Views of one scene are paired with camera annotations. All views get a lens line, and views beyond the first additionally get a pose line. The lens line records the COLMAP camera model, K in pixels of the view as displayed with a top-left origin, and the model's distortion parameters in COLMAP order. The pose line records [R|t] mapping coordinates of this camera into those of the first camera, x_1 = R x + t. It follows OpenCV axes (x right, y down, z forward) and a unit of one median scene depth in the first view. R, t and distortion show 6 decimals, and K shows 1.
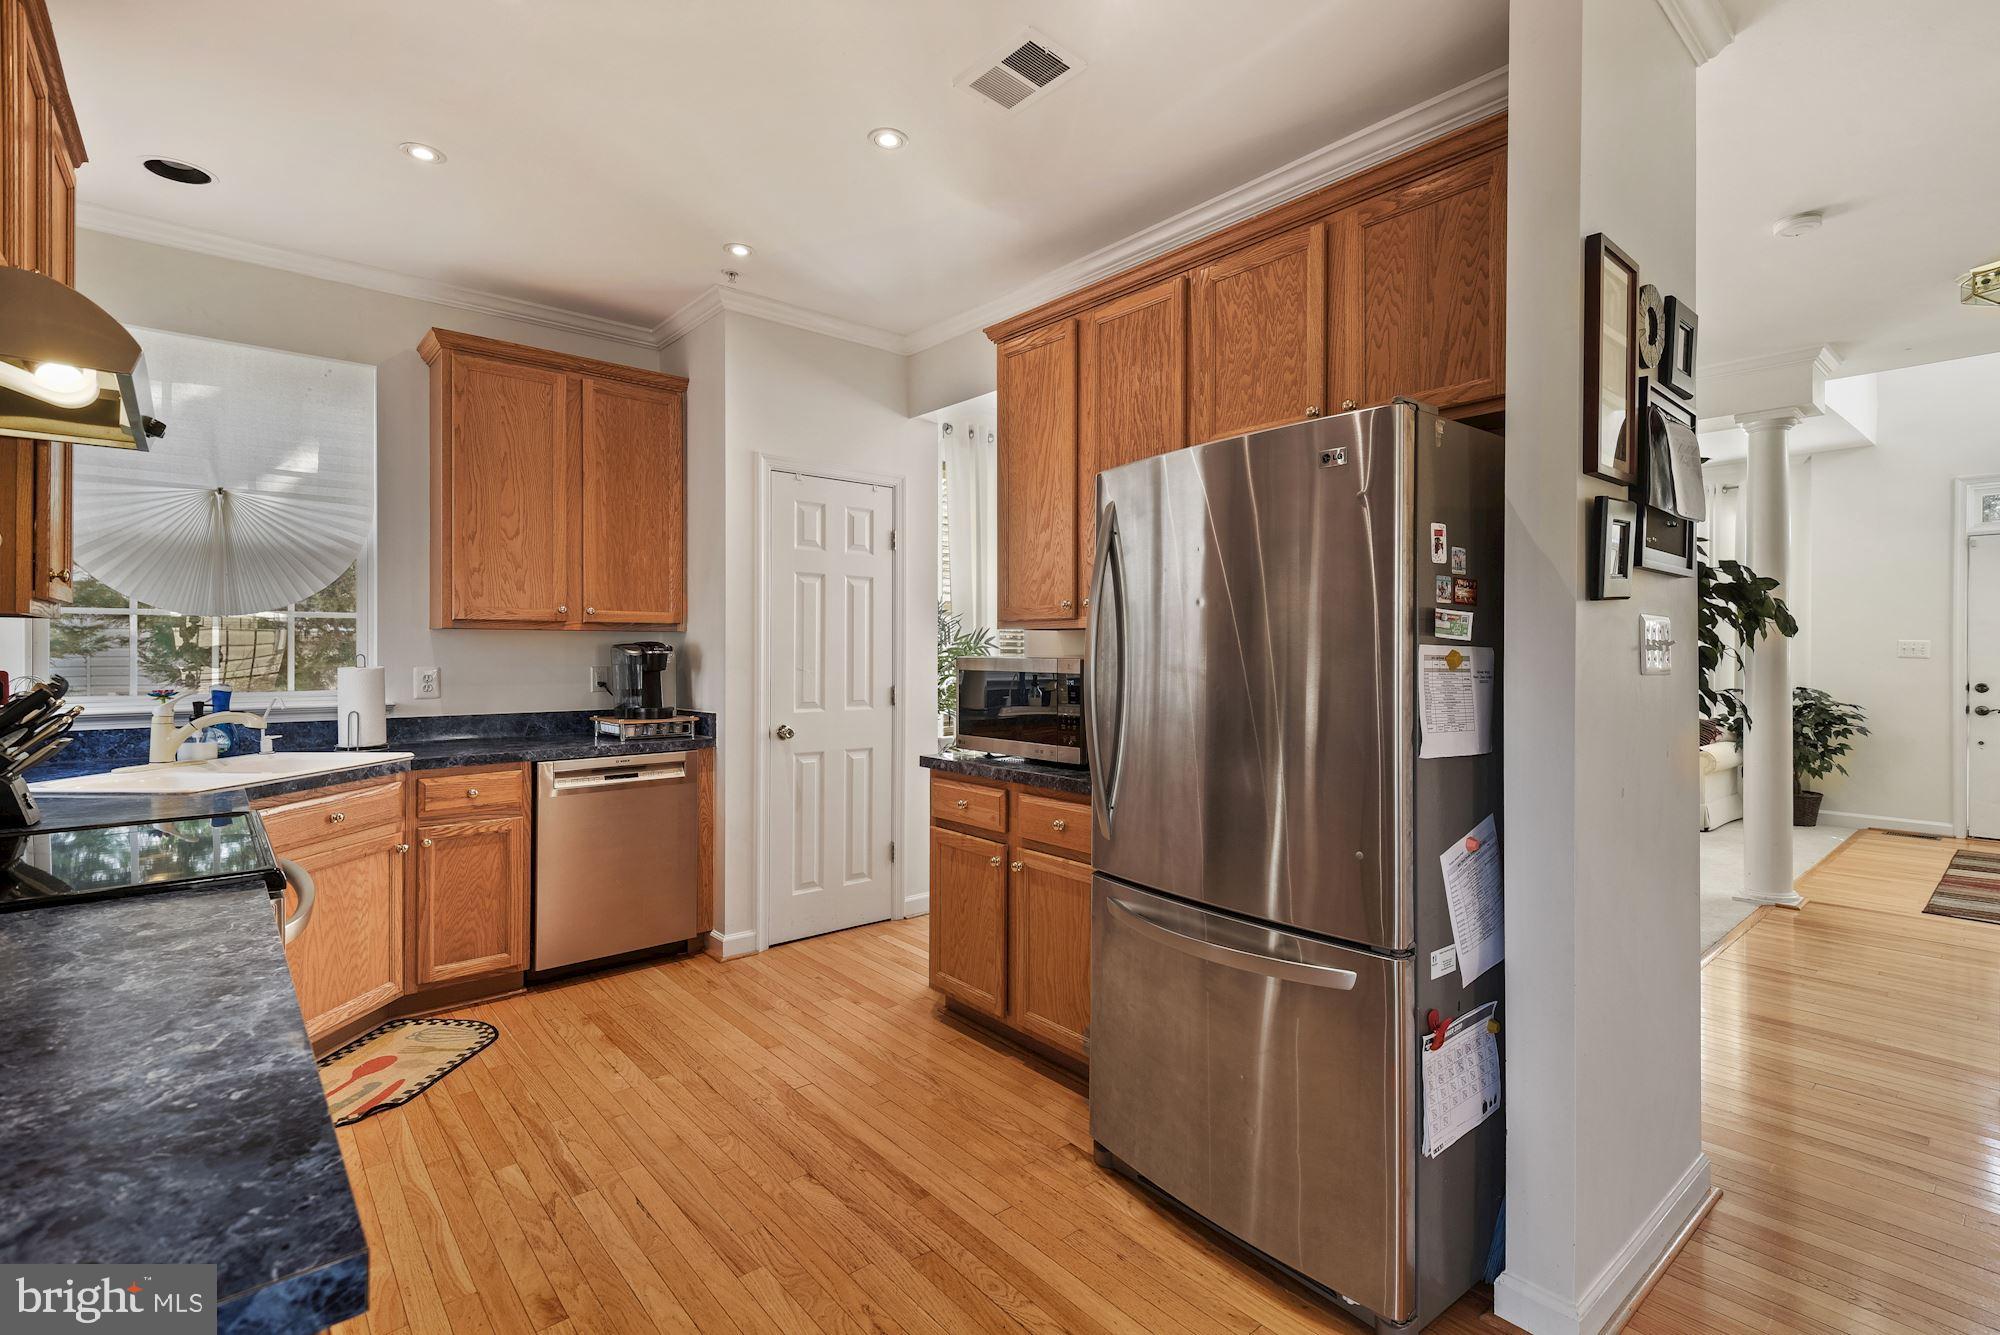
lens RADIAL K [[925.3, 0, 1008.7], [0, 925.3, 643.3], [0, 0, 1]] dist [0.020813, -0.003666]
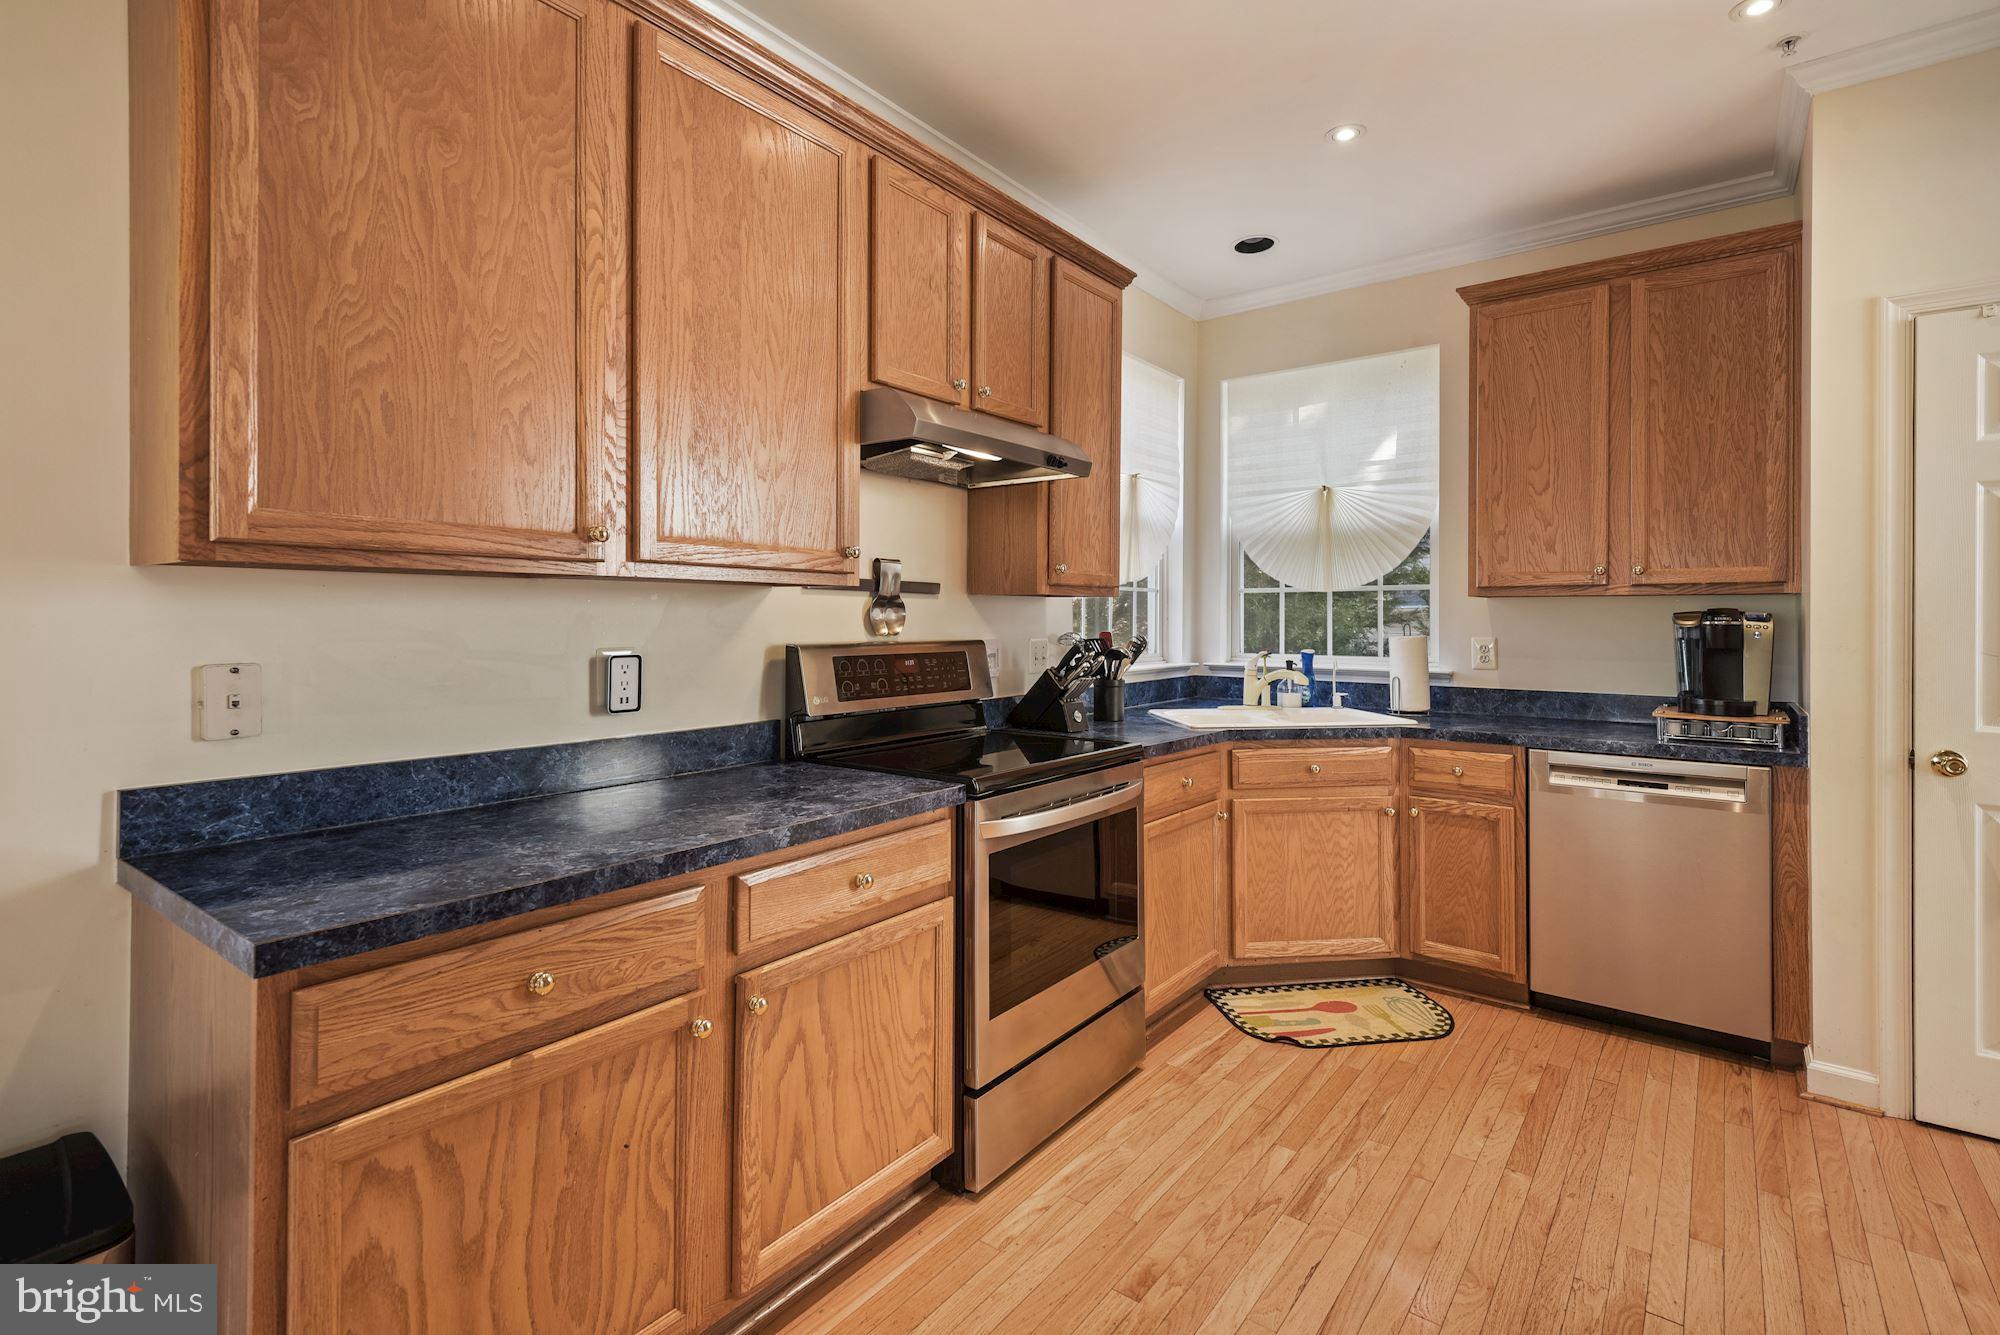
lens RADIAL K [[925.3, 0, 1022.1], [0, 925.3, 613.5], [0, 0, 1]] dist [0.020813, -0.003666]
pose [[0.219652, -0.004946, -0.975566, 0.247775], [0.003217, 0.999985, -0.004346, 0.004338], [0.975573, -0.002184, 0.219665, 0.364595]]
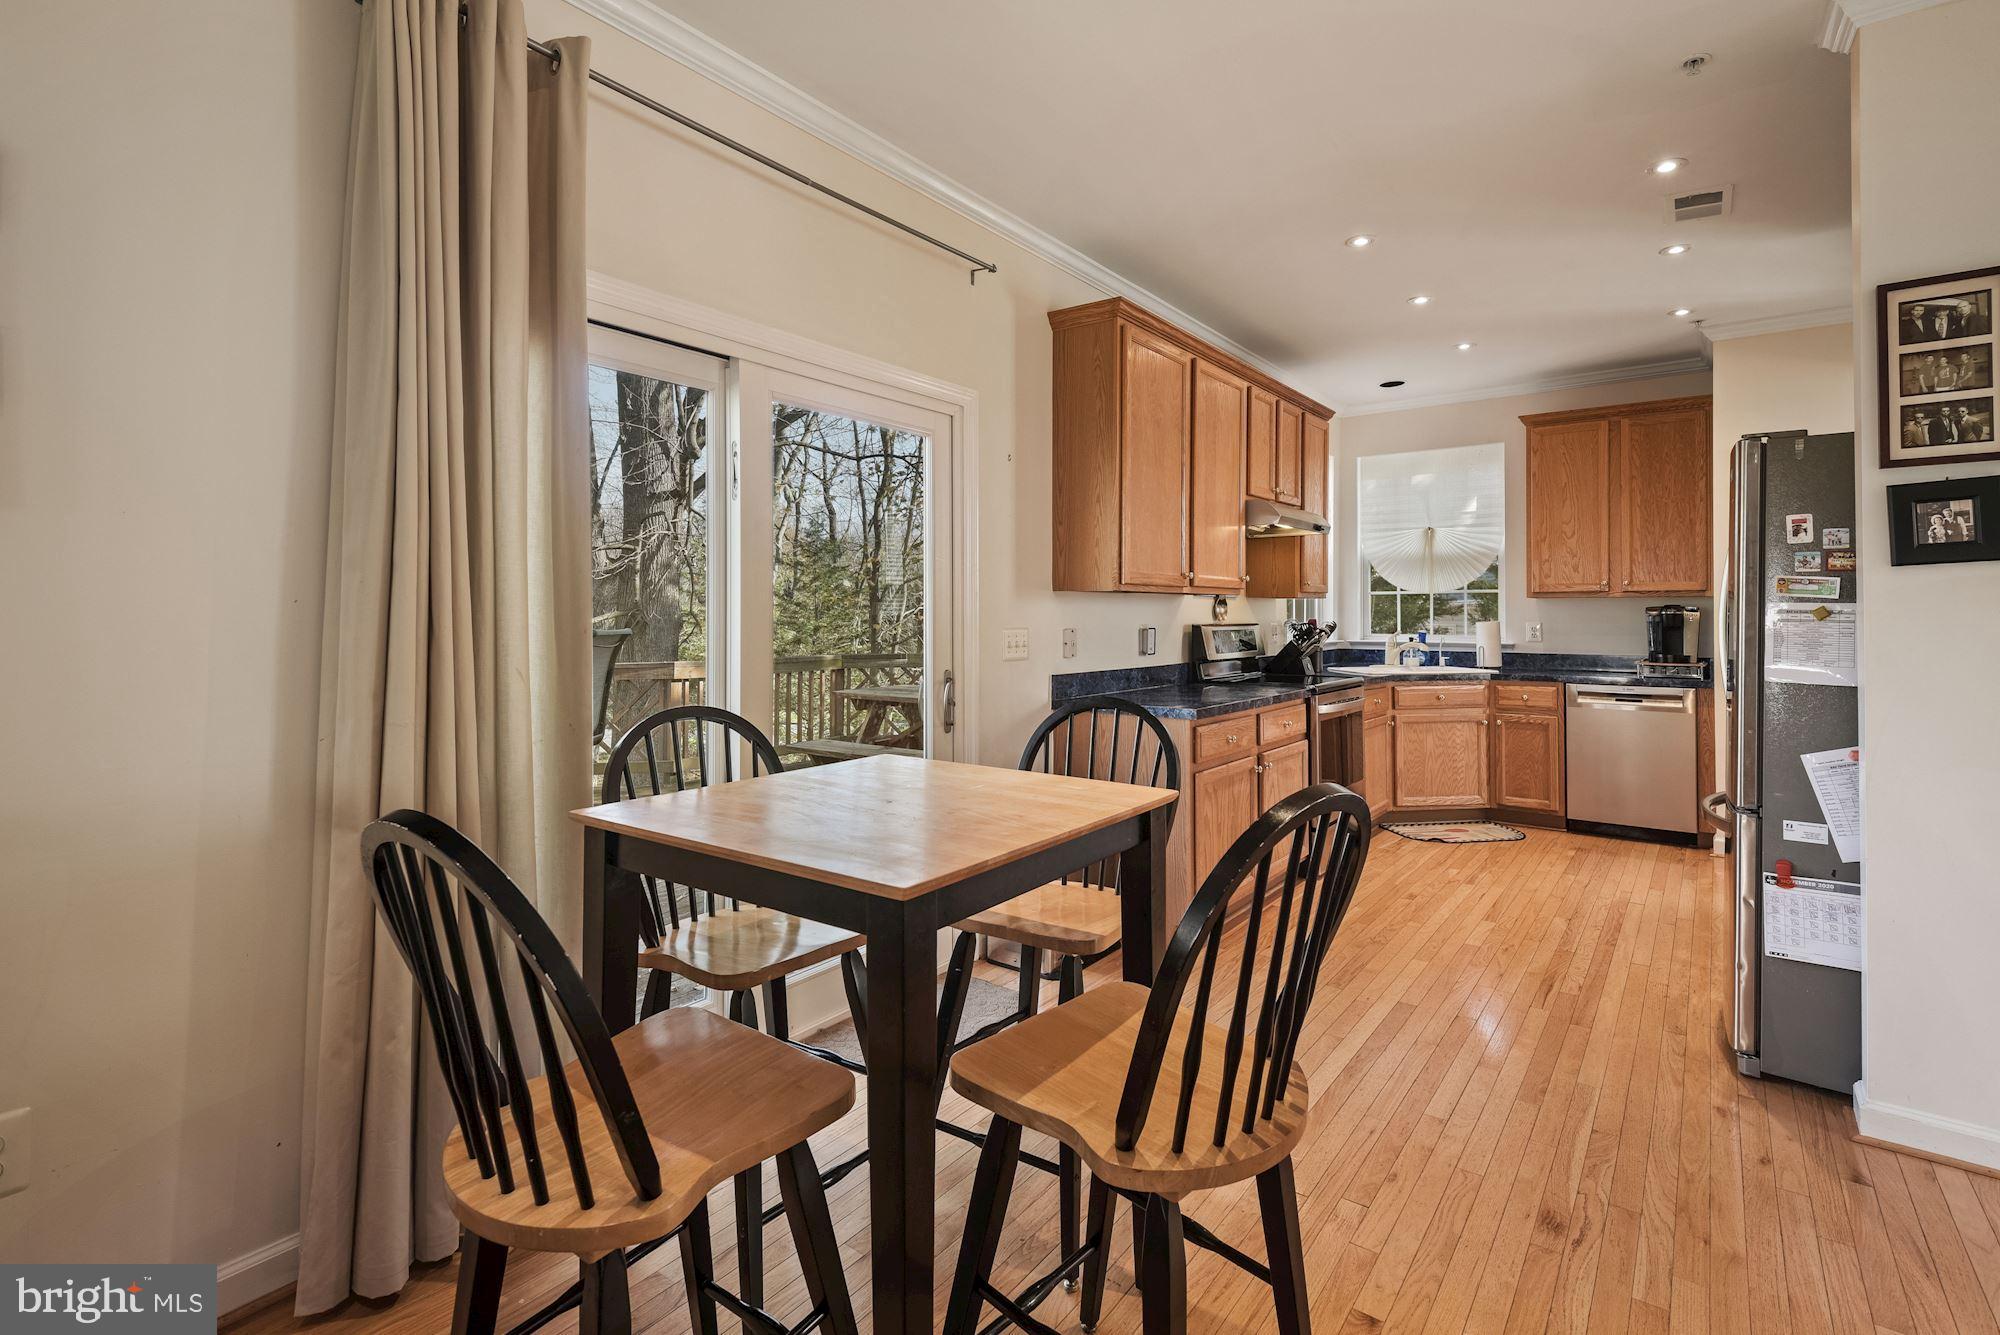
lens RADIAL K [[925.3, 0, 1026.7], [0, 925.3, 601.1], [0, 0, 1]] dist [0.020813, -0.003666]
pose [[0.224781, -0.013306, -0.974319, 0.842709], [0.004722, 0.999910, -0.012566, 0.006120], [0.974398, -0.001776, 0.224823, -0.234871]]
